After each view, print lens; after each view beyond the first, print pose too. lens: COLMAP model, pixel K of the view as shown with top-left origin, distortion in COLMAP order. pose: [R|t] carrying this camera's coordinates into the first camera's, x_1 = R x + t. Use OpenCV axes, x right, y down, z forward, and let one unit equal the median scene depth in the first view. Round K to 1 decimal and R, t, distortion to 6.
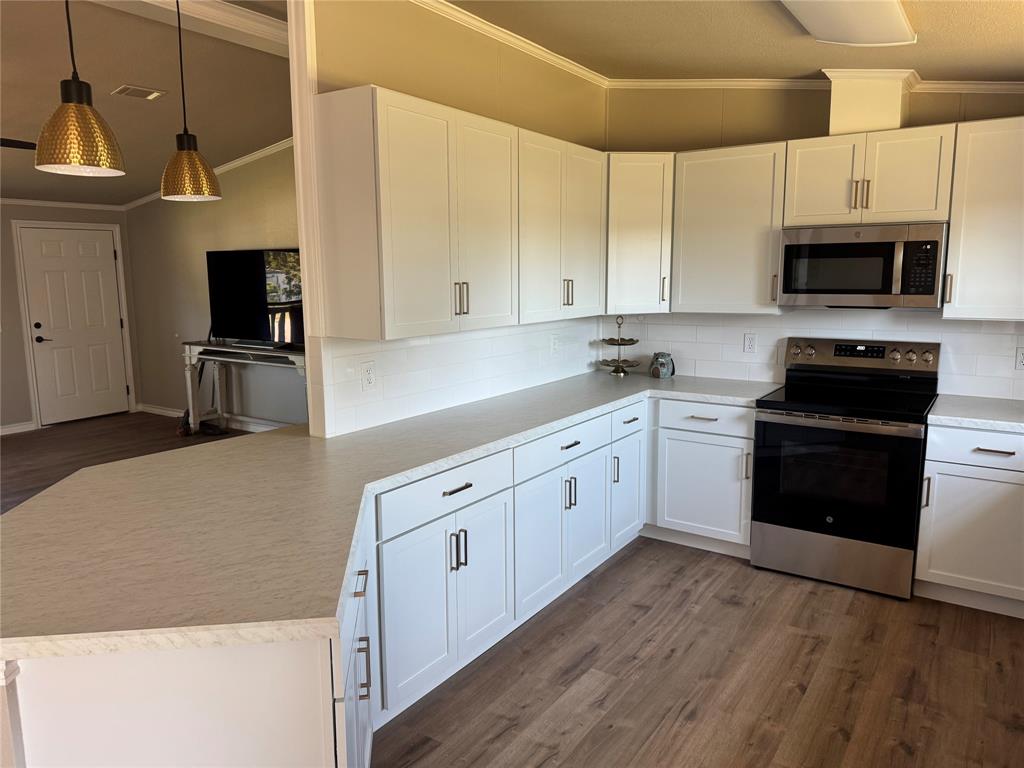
lens RADIAL K [[700.1, 0, 512.0], [0, 700.1, 384.0], [0, 0, 1]] dist [0.032485, -0.043632]
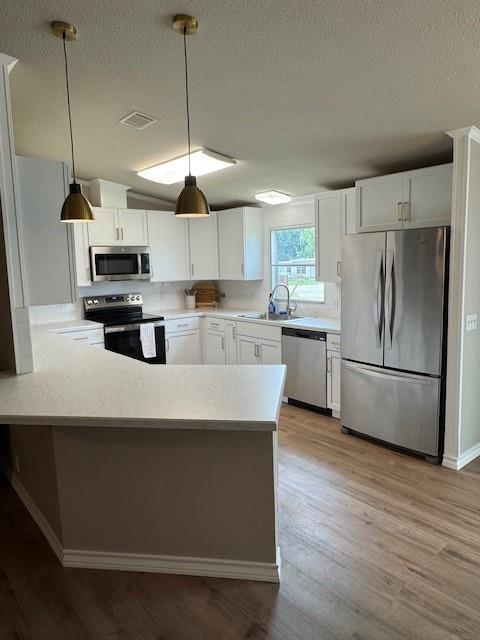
lens RADIAL K [[437.6, 0, 240.0], [0, 437.6, 320.0], [0, 0, 1]] dist [0.032485, -0.043632]
pose [[0.259877, -0.125857, 0.957405, -0.902838], [0.172211, 0.981616, 0.082295, -0.031448], [-0.950162, 0.143489, 0.276773, 0.235964]]
